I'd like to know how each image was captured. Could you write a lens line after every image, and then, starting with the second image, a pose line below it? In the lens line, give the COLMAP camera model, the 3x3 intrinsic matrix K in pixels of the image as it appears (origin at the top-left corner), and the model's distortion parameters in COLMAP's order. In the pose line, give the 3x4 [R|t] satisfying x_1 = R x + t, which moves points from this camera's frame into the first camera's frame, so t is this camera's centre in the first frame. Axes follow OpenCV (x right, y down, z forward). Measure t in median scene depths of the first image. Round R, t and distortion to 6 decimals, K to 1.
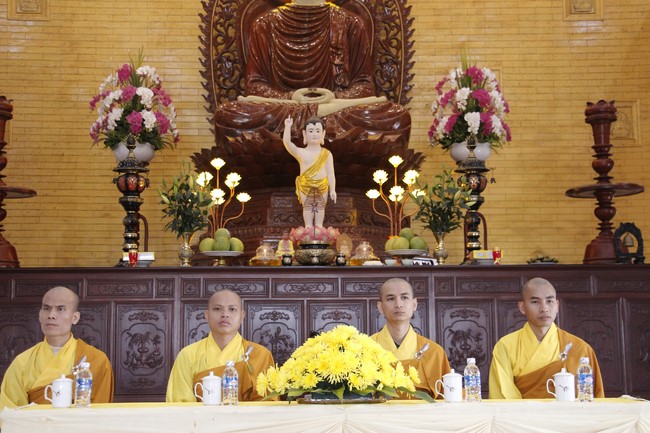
lens RADIAL K [[927.8, 0, 325.0], [0, 927.8, 216.5], [0, 0, 1]] dist [0.102565, 0.099711]
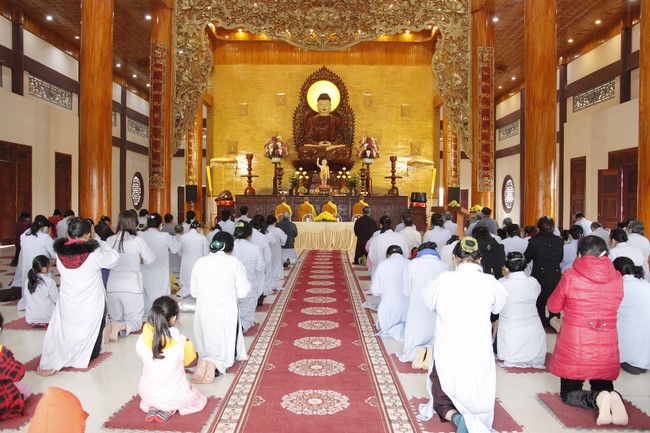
lens RADIAL K [[541.4, 0, 325.0], [0, 541.4, 216.5], [0, 0, 1]] dist [-0.178051, 0.176570]
pose [[0.999666, 0.016531, -0.019857, 0.043077], [-0.013357, 0.988517, 0.150519, -0.213089], [0.022117, -0.150203, 0.988408, -1.413572]]
